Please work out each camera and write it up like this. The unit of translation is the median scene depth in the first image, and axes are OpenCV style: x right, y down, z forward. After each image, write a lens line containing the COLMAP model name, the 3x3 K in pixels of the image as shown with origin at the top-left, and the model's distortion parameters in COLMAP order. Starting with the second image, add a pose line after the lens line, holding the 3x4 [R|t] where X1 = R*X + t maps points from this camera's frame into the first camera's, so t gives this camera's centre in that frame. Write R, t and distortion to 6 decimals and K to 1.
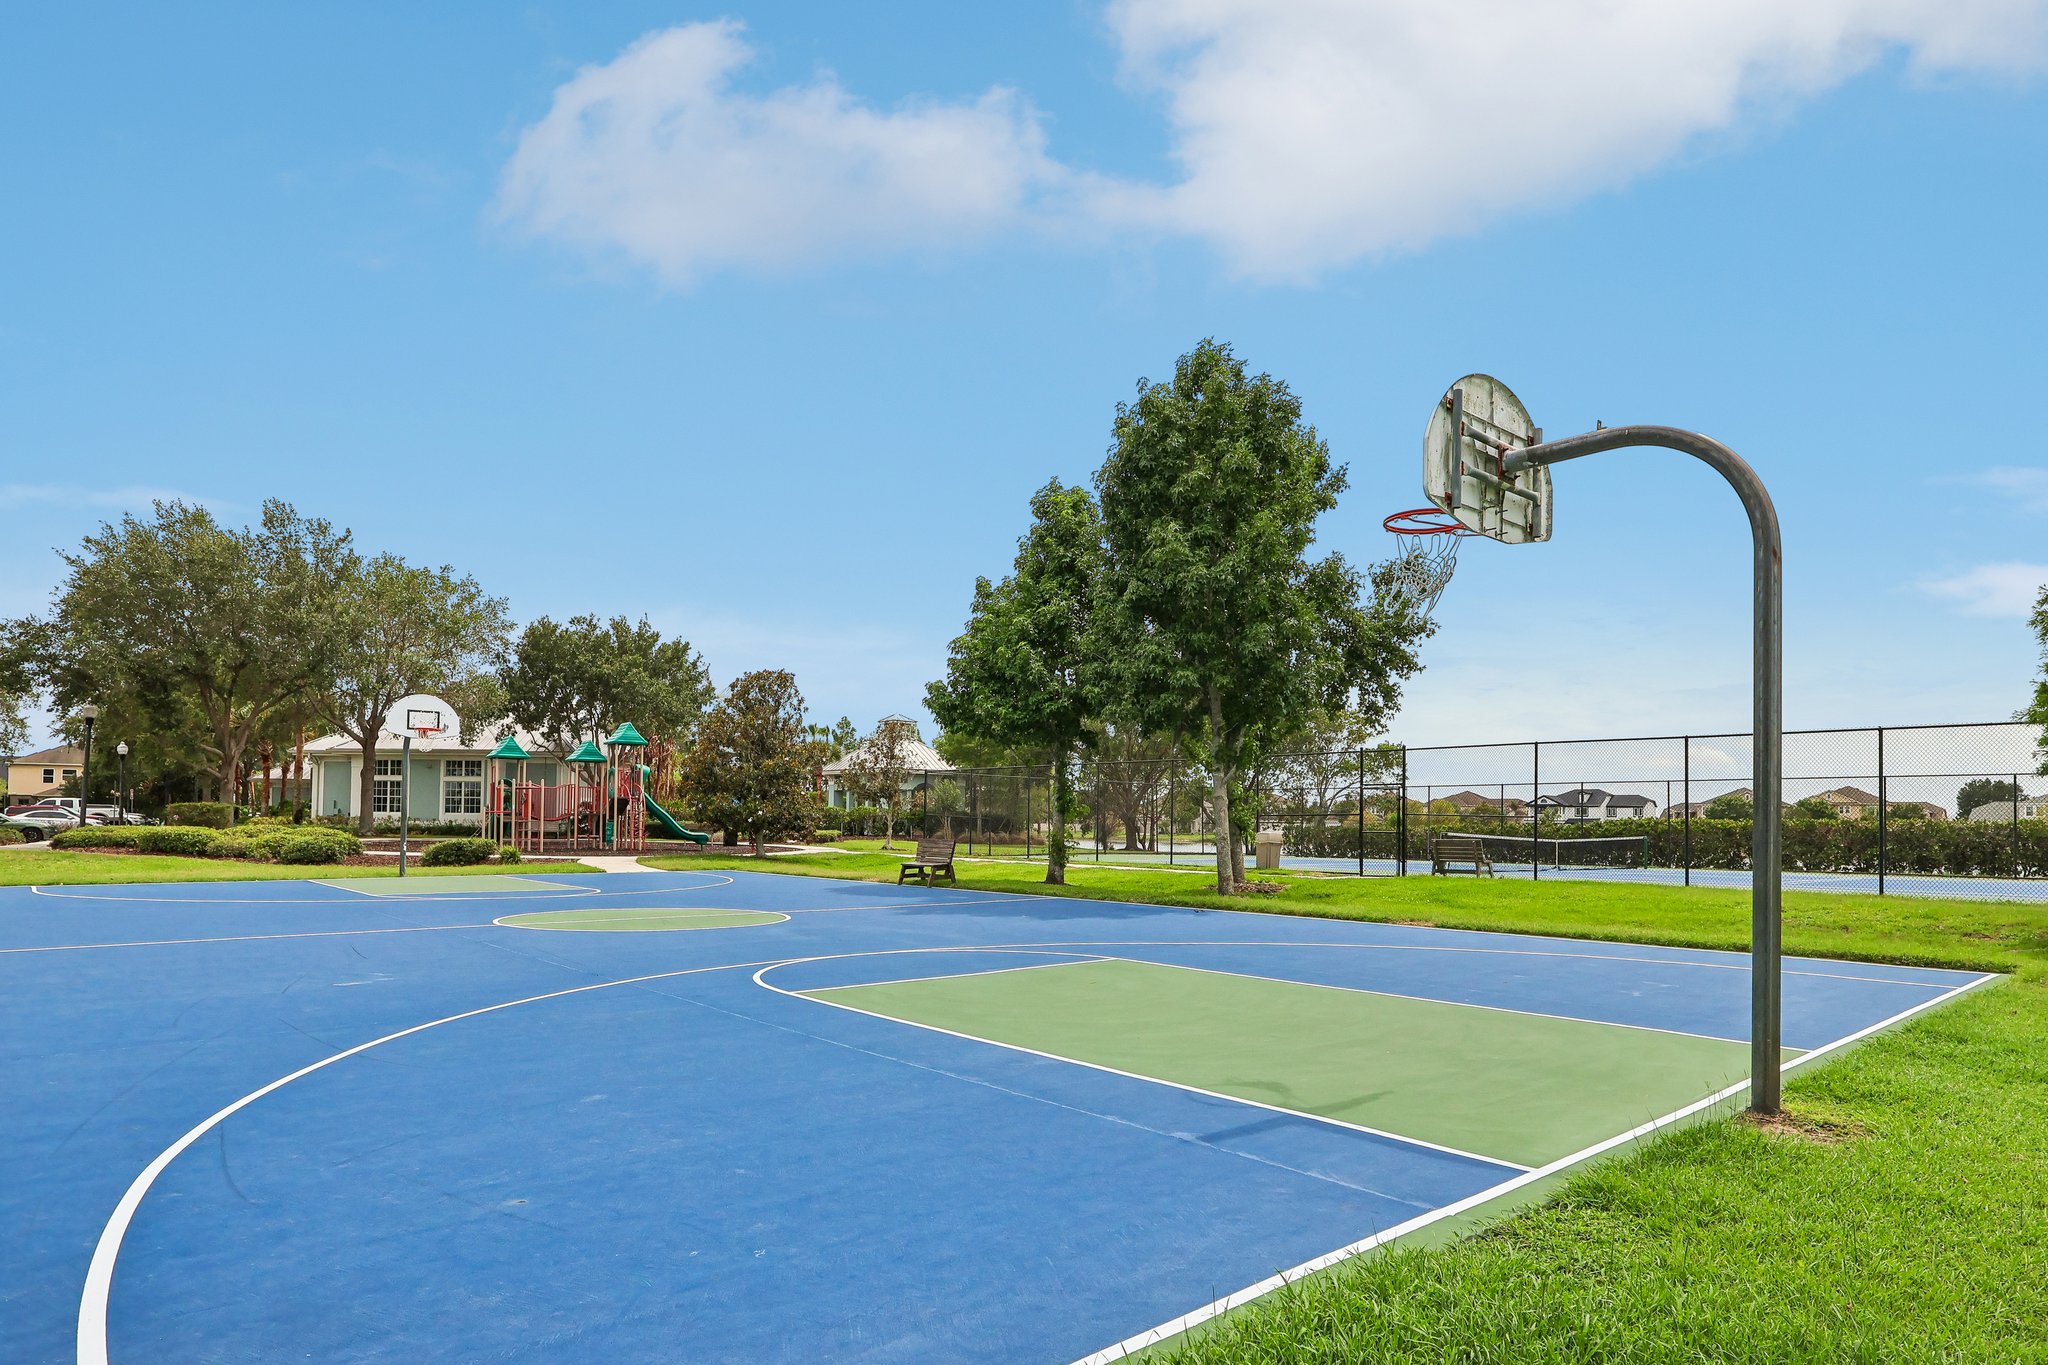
lens RADIAL K [[1156.1, 0, 1022.6], [0, 1156.1, 785.7], [0, 0, 1]] dist [0.000637, 0.000603]
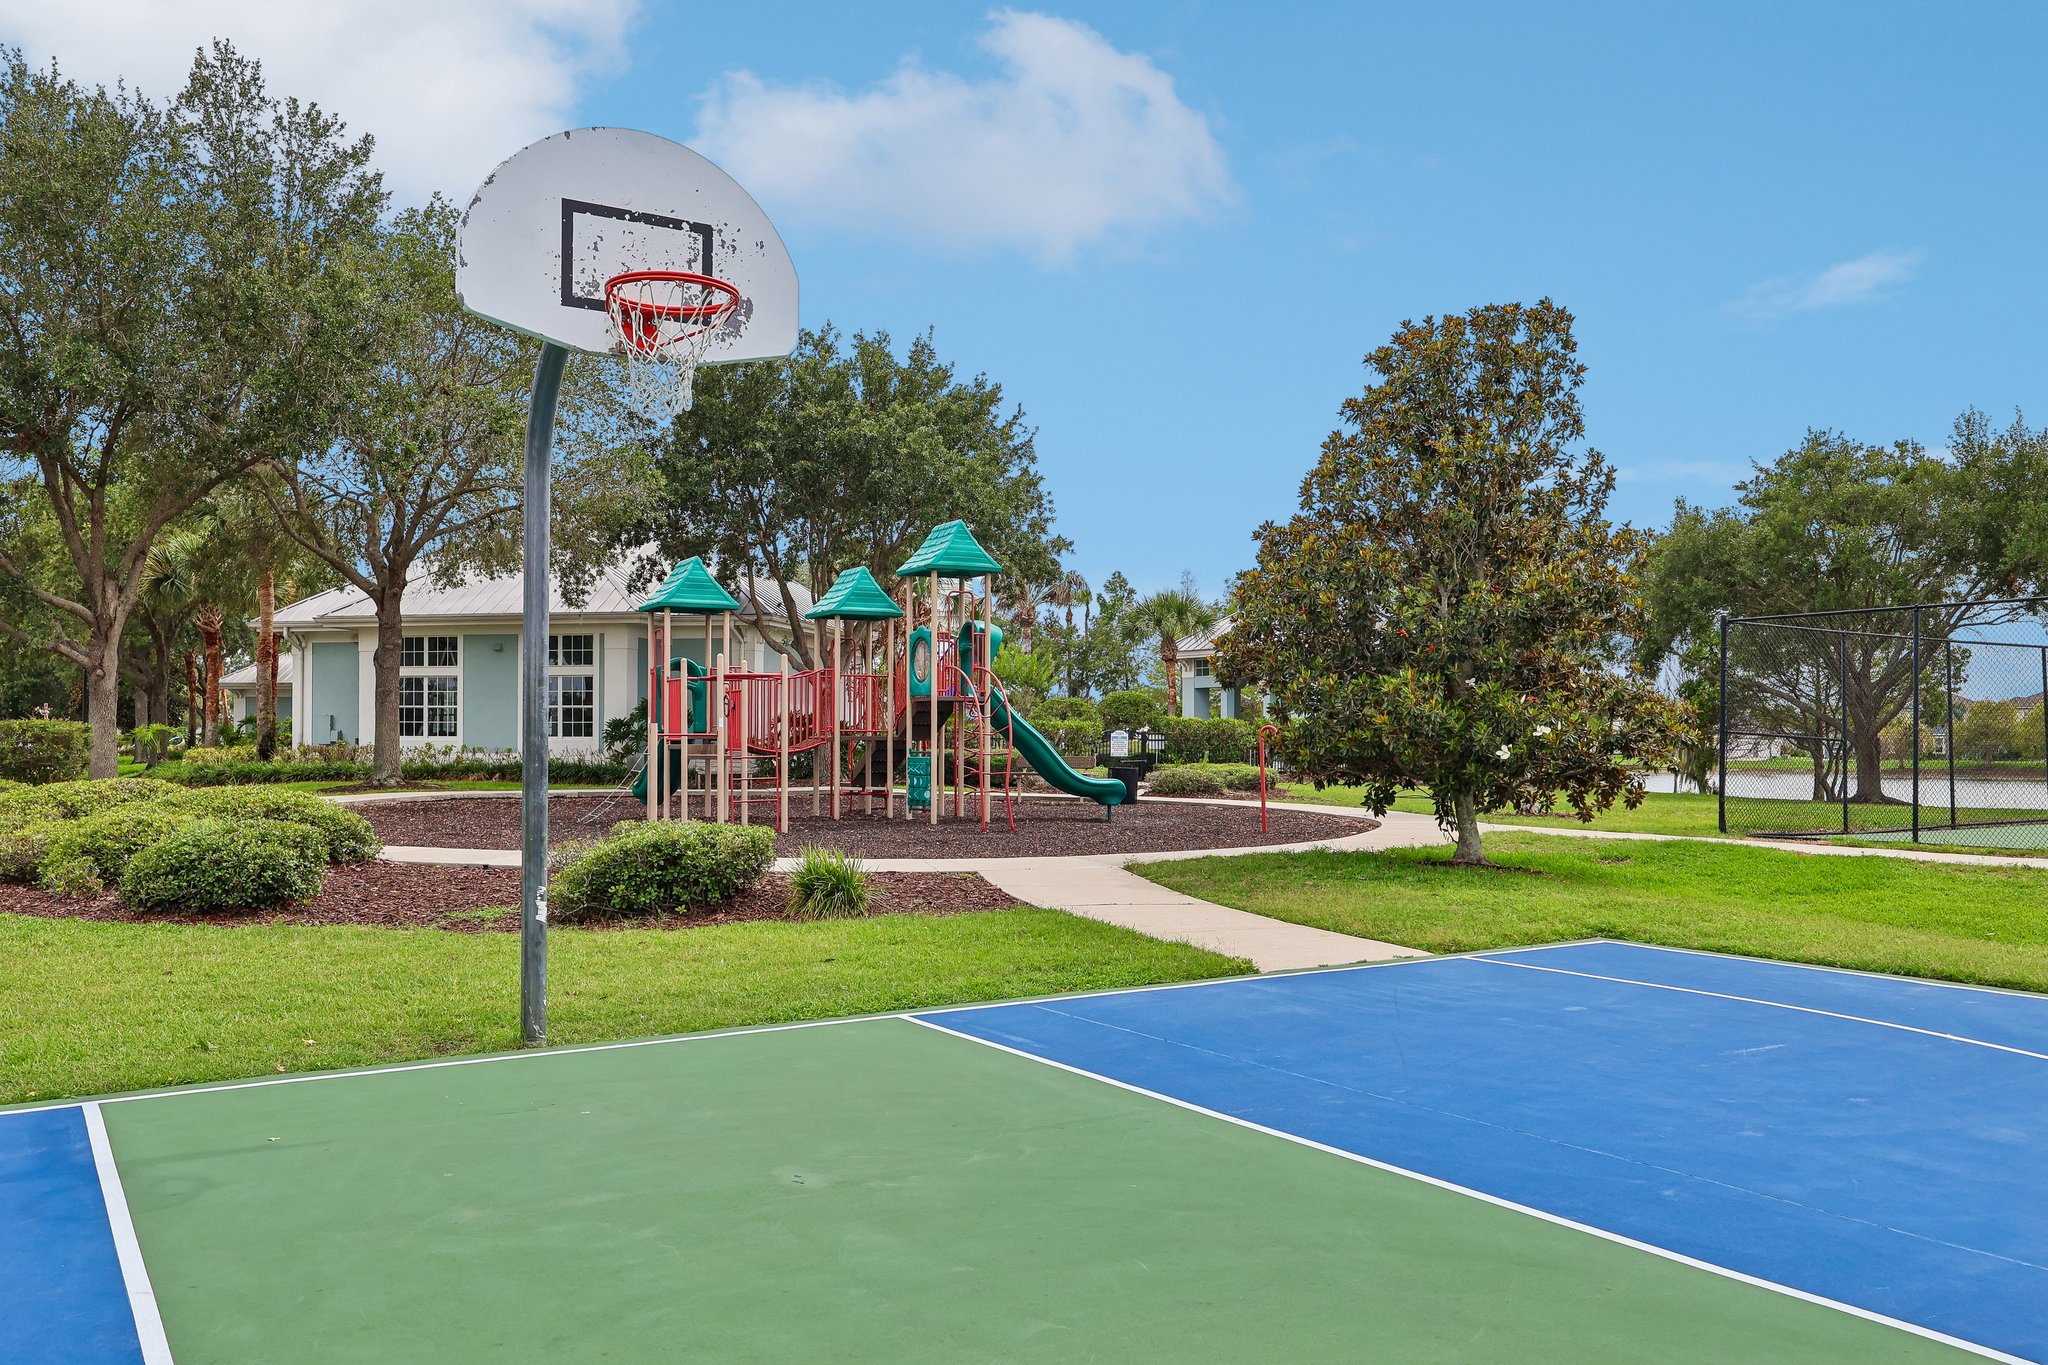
lens RADIAL K [[1641.1, 0, 1024.0], [0, 1641.1, 682.5], [0, 0, 1]] dist [-0.008192, -0.004636]
pose [[0.989269, -0.014015, -0.145431, -0.180337], [0.013350, 0.999896, -0.005547, 0.006263], [0.145493, 0.003546, 0.989353, 0.319906]]
